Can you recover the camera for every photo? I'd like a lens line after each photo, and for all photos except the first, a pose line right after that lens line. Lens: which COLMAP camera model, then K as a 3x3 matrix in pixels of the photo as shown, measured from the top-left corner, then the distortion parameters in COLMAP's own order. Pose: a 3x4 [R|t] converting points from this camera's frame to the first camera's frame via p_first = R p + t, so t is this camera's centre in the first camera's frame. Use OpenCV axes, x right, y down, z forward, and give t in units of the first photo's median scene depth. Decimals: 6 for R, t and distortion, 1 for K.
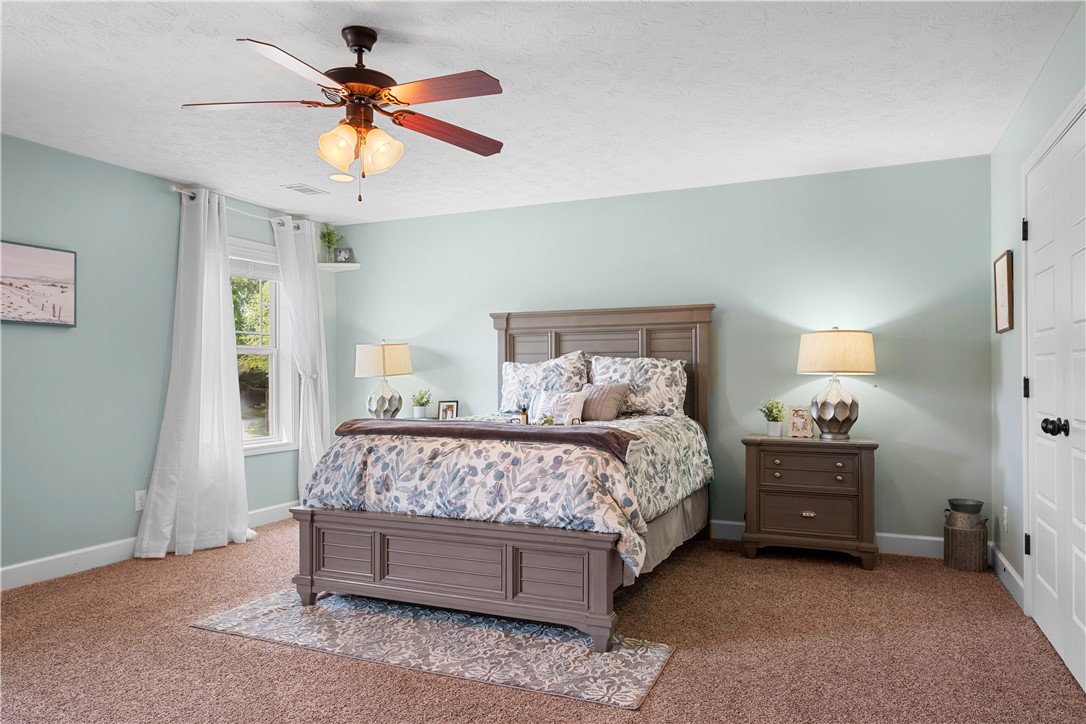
lens RADIAL K [[721.8, 0, 541.6], [0, 721.8, 370.4], [0, 0, 1]] dist [0.004834, 0.003833]
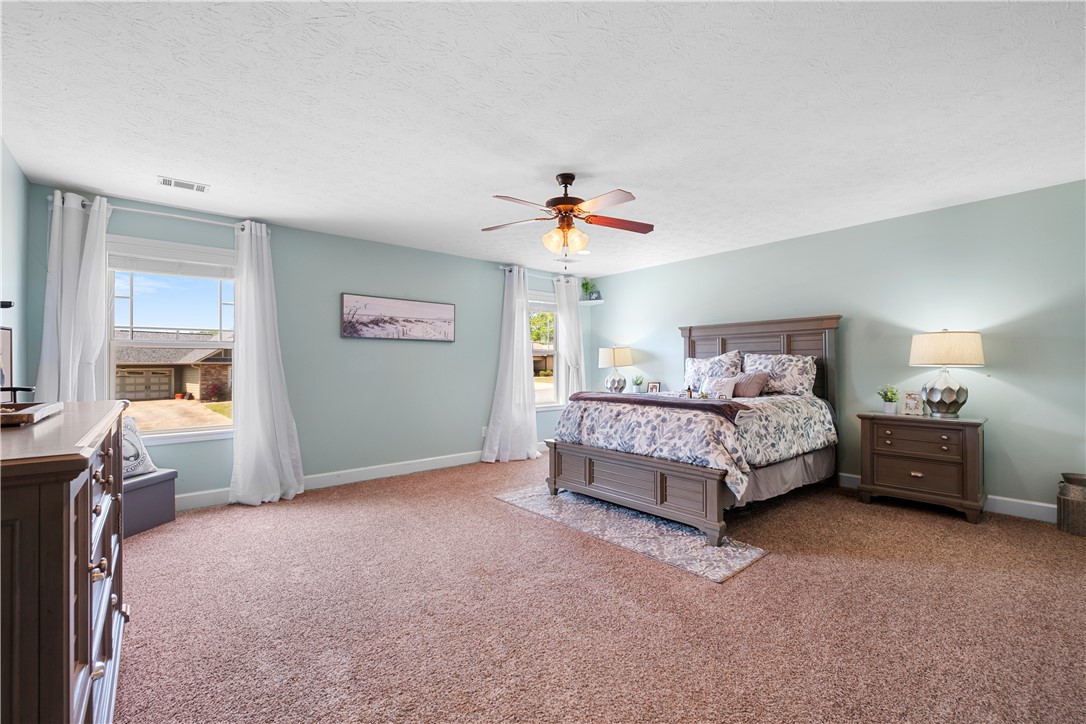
lens RADIAL K [[458.6, 0, 543.3], [0, 458.6, 355.5], [0, 0, 1]] dist [-0.002372, -0.002749]
pose [[0.901121, -0.008600, -0.433481, 0.125234], [0.001177, 0.999848, -0.017390, -0.000450], [0.433565, 0.015160, 0.900995, -0.031497]]
